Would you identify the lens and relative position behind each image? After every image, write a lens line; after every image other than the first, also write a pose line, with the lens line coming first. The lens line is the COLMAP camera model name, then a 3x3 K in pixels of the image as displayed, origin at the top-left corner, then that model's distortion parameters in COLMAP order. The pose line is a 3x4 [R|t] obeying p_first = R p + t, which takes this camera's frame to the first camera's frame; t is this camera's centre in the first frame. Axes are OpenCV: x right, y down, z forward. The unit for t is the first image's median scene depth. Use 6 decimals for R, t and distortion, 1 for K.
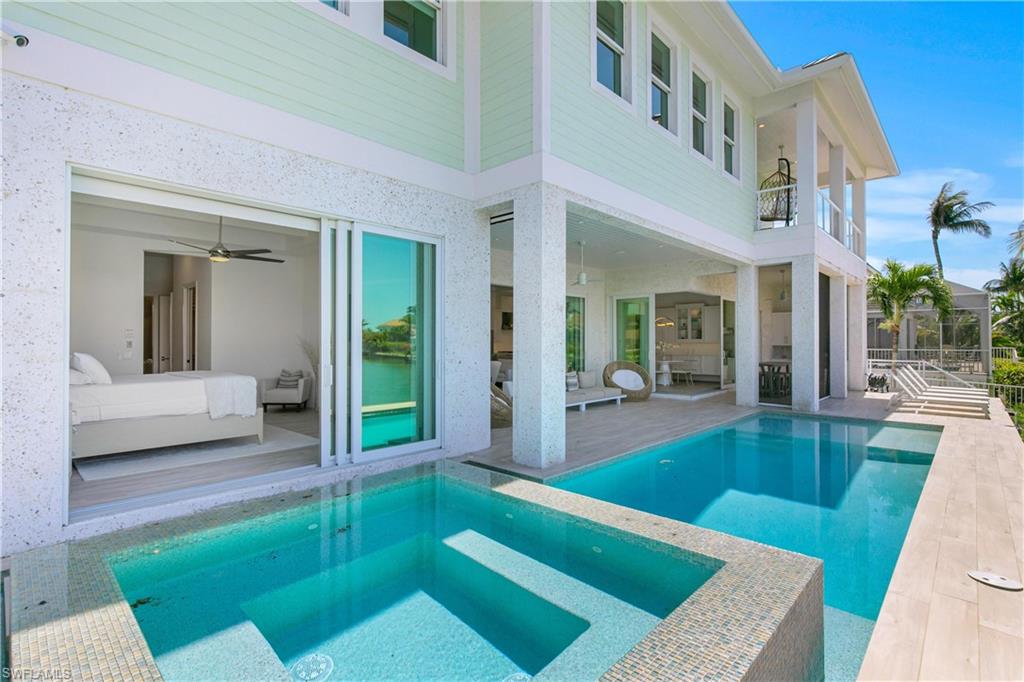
lens RADIAL K [[482.8, 0, 512.6], [0, 482.8, 338.2], [0, 0, 1]] dist [-0.002400, -0.000186]
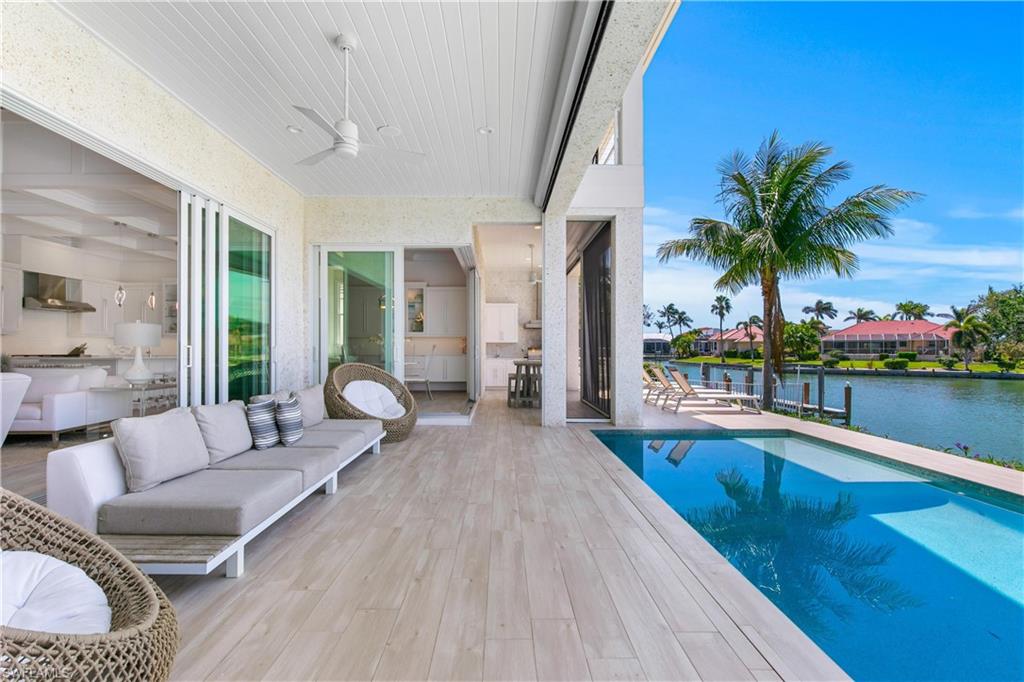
lens RADIAL K [[482.8, 0, 511.4], [0, 482.8, 343.6], [0, 0, 1]] dist [-0.002400, -0.000186]
pose [[0.710349, 0.006849, 0.703816, -0.019086], [-0.004459, 0.999976, -0.005230, 0.027069], [-0.703836, 0.000577, 0.710363, 0.499192]]
